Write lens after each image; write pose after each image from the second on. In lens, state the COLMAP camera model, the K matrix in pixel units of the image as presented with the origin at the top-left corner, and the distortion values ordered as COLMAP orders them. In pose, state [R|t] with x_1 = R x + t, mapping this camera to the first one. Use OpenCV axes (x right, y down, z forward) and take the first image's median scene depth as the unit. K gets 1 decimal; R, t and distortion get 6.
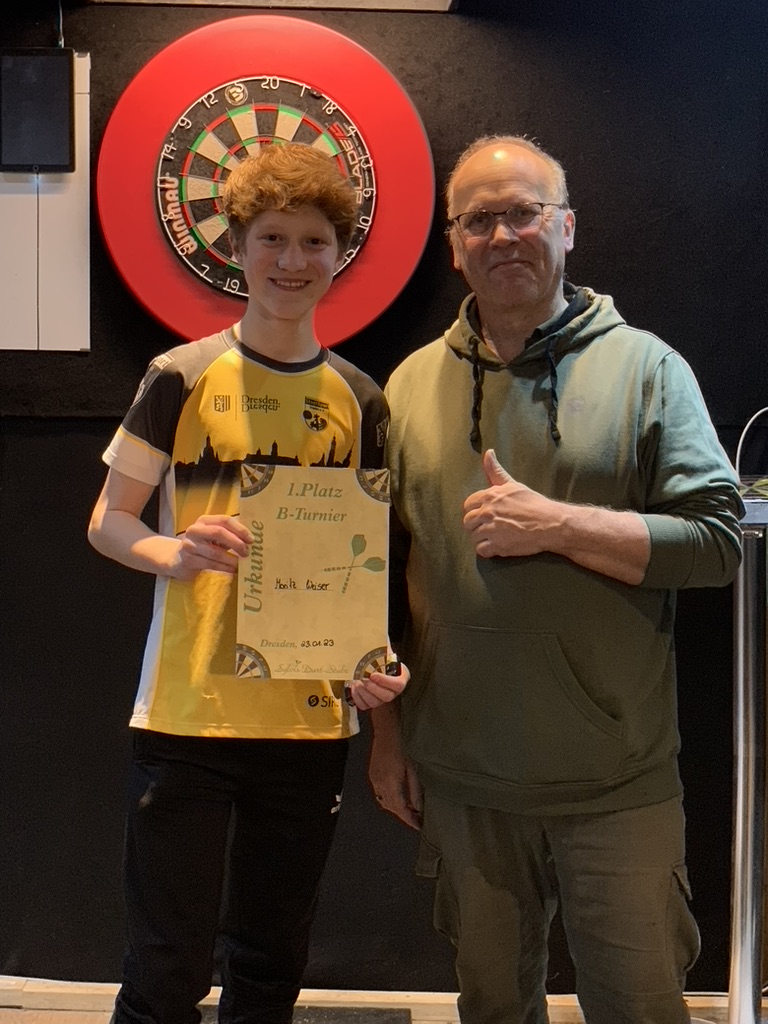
lens RADIAL K [[1618.8, 0, 408.8], [0, 1618.8, 505.4], [0, 0, 1]] dist [0.001600, 0.000000]
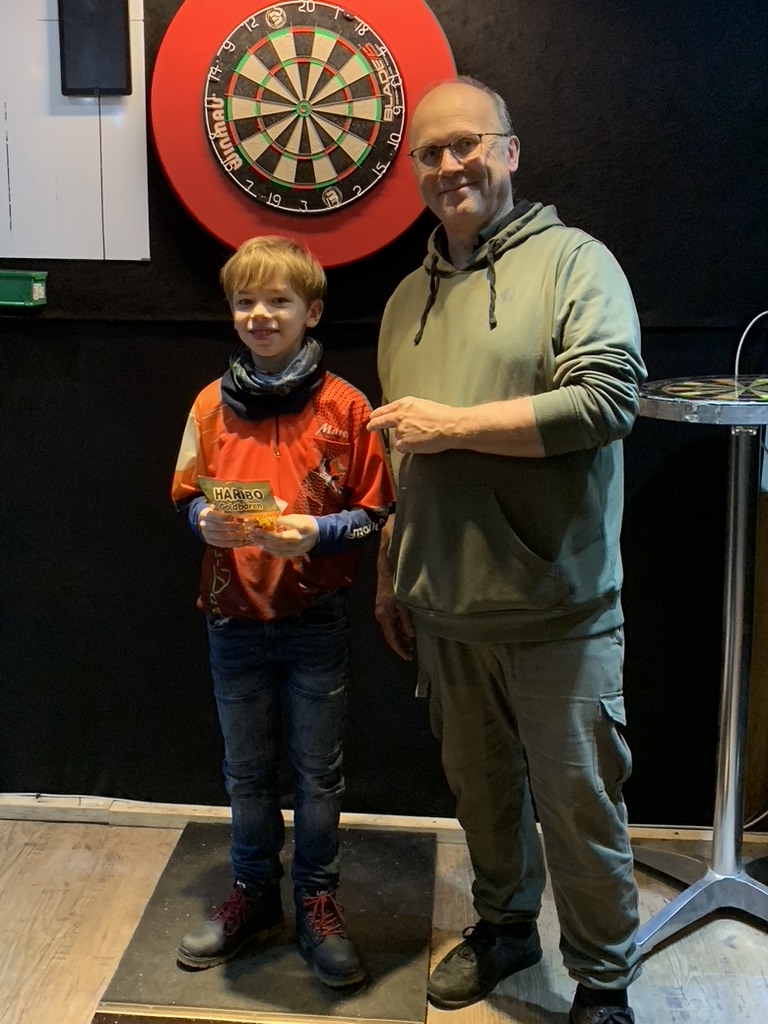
lens RADIAL K [[1240.3, 0, 403.2], [0, 1240.3, 521.5], [0, 0, 1]] dist [0.003376, 0.000000]
pose [[0.997307, 0.011336, -0.072460, 0.041784], [-0.002822, 0.993183, 0.116532, -0.017266], [0.073287, -0.116014, 0.990540, 0.148204]]
